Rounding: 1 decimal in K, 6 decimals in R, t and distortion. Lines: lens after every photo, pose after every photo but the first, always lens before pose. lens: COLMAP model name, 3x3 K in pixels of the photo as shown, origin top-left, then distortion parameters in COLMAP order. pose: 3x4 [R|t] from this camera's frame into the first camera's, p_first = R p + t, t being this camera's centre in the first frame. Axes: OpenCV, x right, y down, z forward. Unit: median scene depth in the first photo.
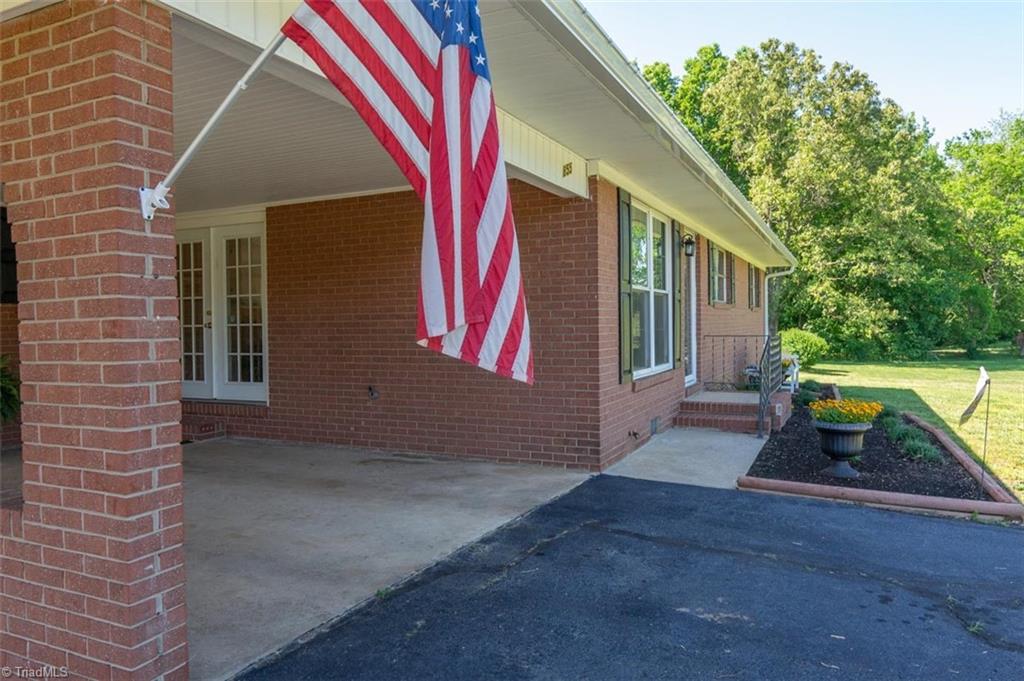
lens RADIAL K [[707.2, 0, 514.1], [0, 707.2, 337.3], [0, 0, 1]] dist [-0.003949, -0.001670]
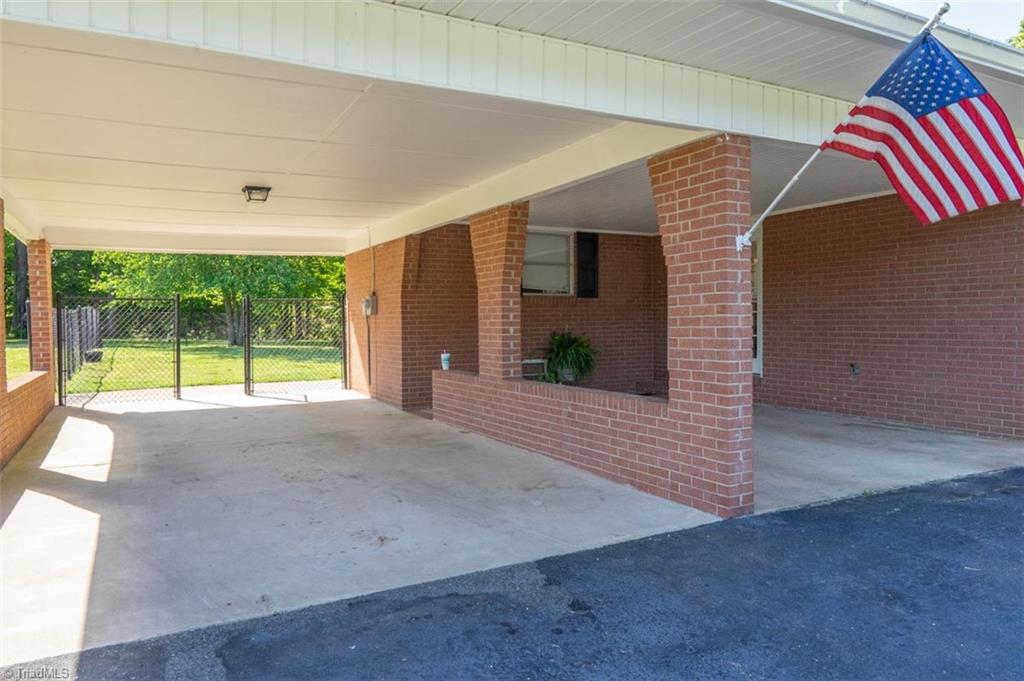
lens RADIAL K [[707.2, 0, 514.1], [0, 707.2, 337.3], [0, 0, 1]] dist [-0.003949, -0.001670]
pose [[0.806140, 0.018520, -0.591434, 0.113121], [-0.010588, 0.999802, 0.016877, 0.035453], [0.591630, -0.007343, 0.806176, -0.842627]]
